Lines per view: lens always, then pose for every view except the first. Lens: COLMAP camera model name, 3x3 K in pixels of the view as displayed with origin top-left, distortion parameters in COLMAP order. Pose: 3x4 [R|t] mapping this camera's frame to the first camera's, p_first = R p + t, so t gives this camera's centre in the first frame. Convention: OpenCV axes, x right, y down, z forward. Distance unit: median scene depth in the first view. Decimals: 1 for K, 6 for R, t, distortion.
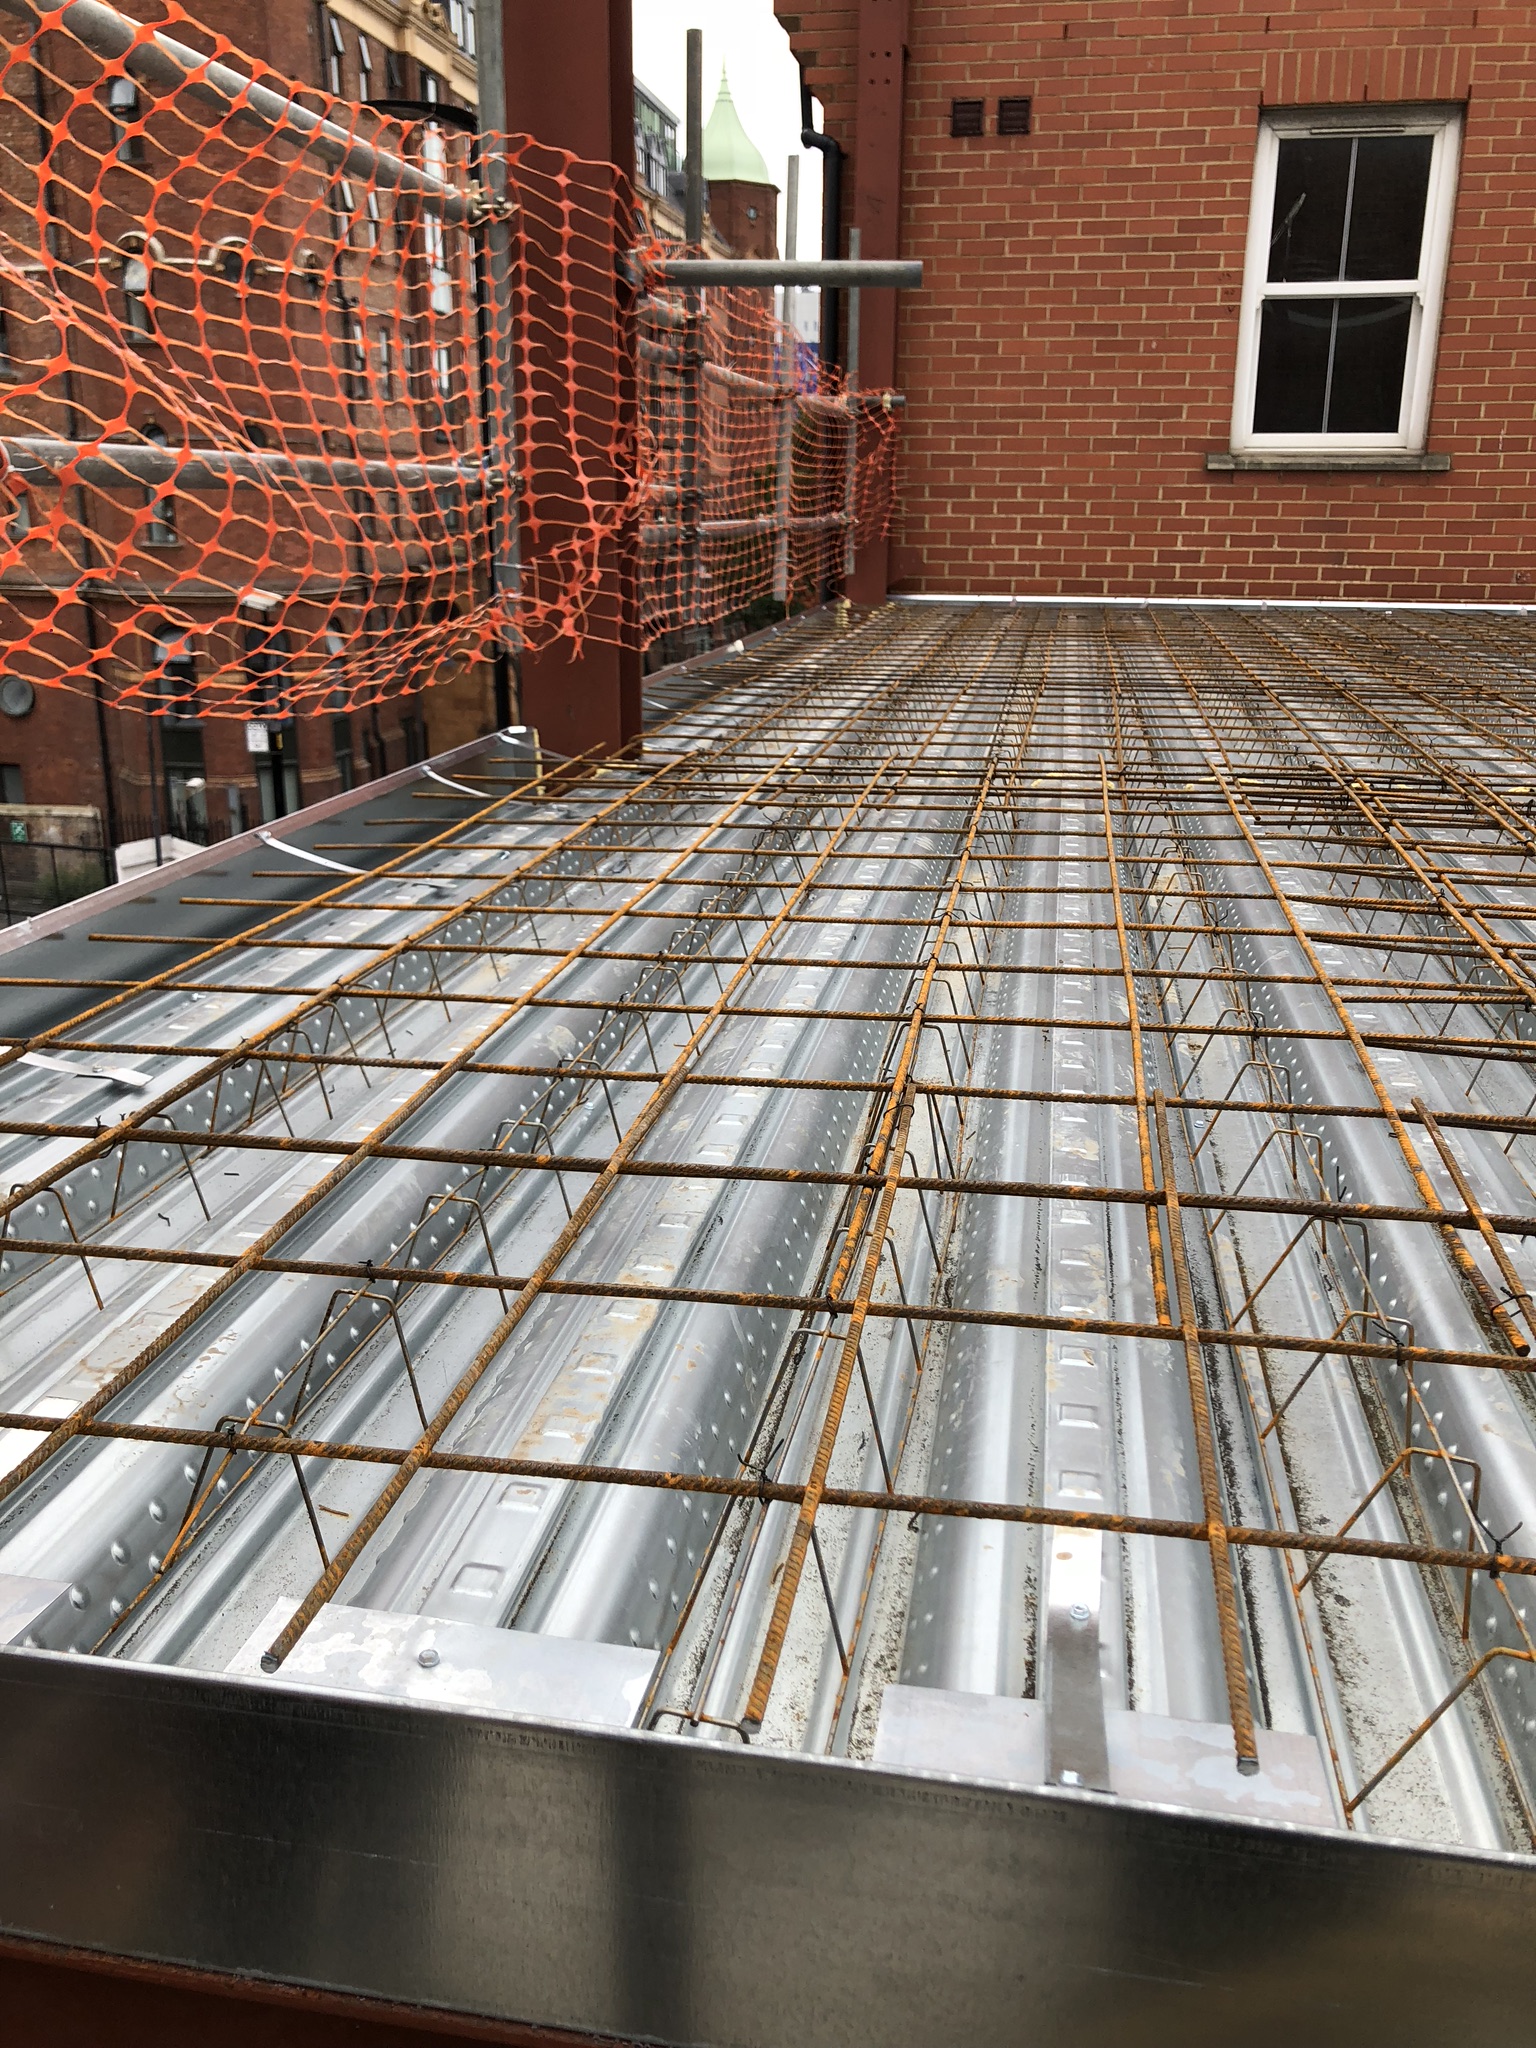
lens RADIAL K [[1671.0, 0, 774.8], [0, 1671.0, 1013.1], [0, 0, 1]] dist [0.025967, -0.027289]
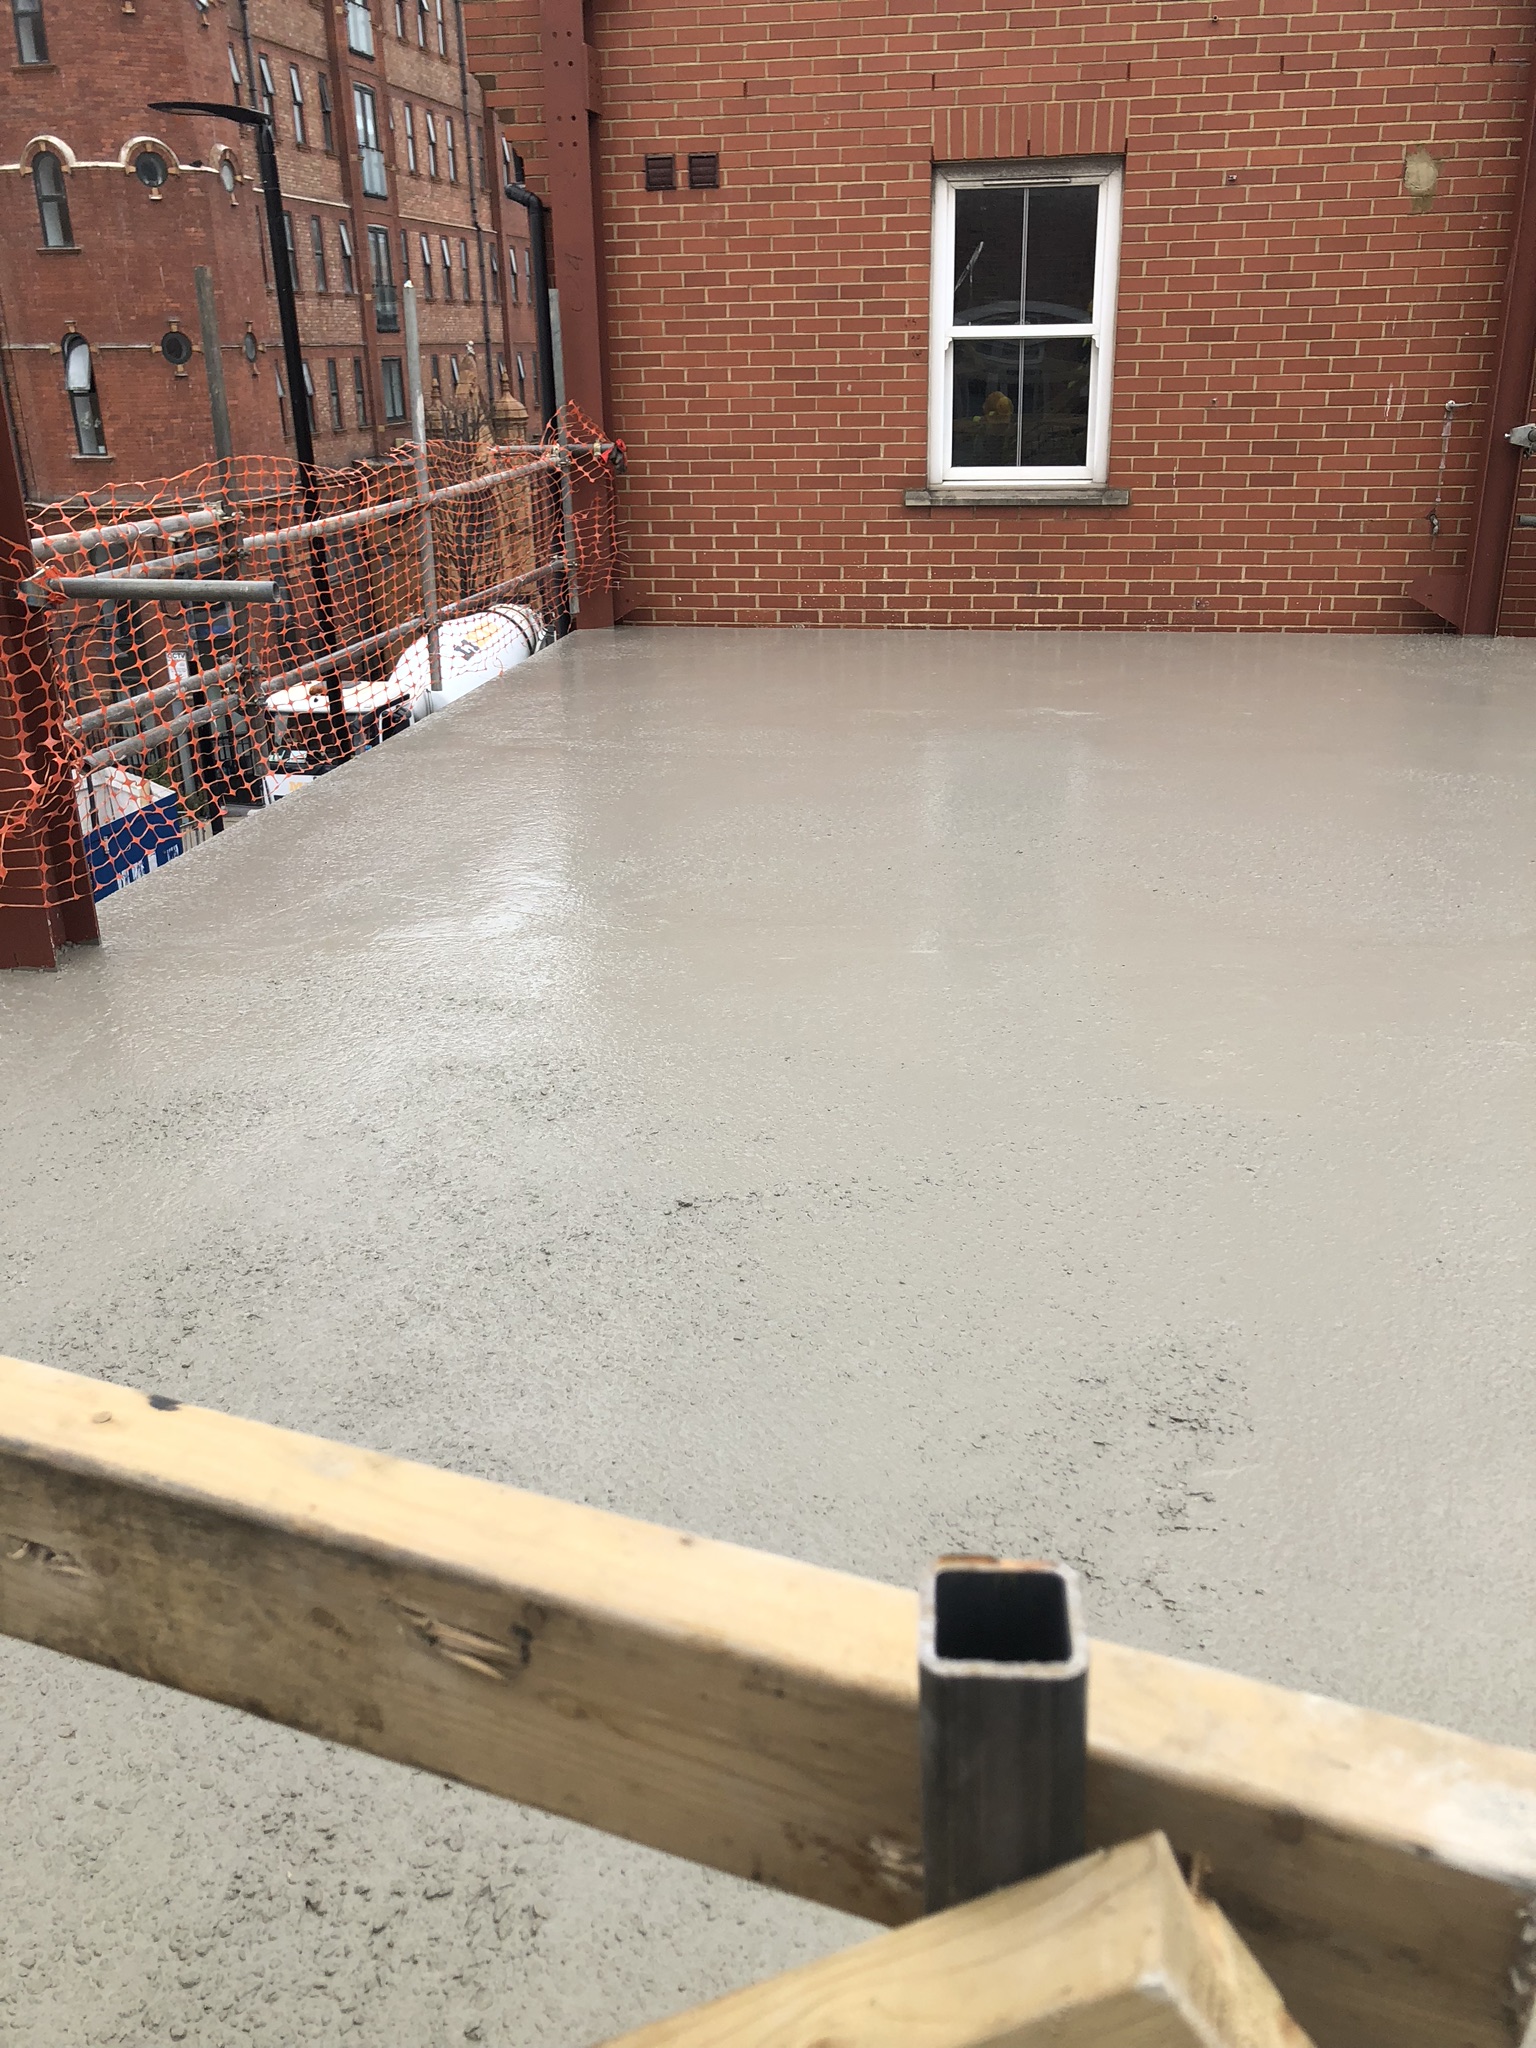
lens RADIAL K [[1671.0, 0, 769.5], [0, 1671.0, 1022.3], [0, 0, 1]] dist [0.025967, -0.027289]
pose [[0.999699, -0.019147, -0.015325, 0.186254], [0.020443, 0.995781, 0.089456, -0.098336], [0.013548, -0.089742, 0.995873, -0.083959]]
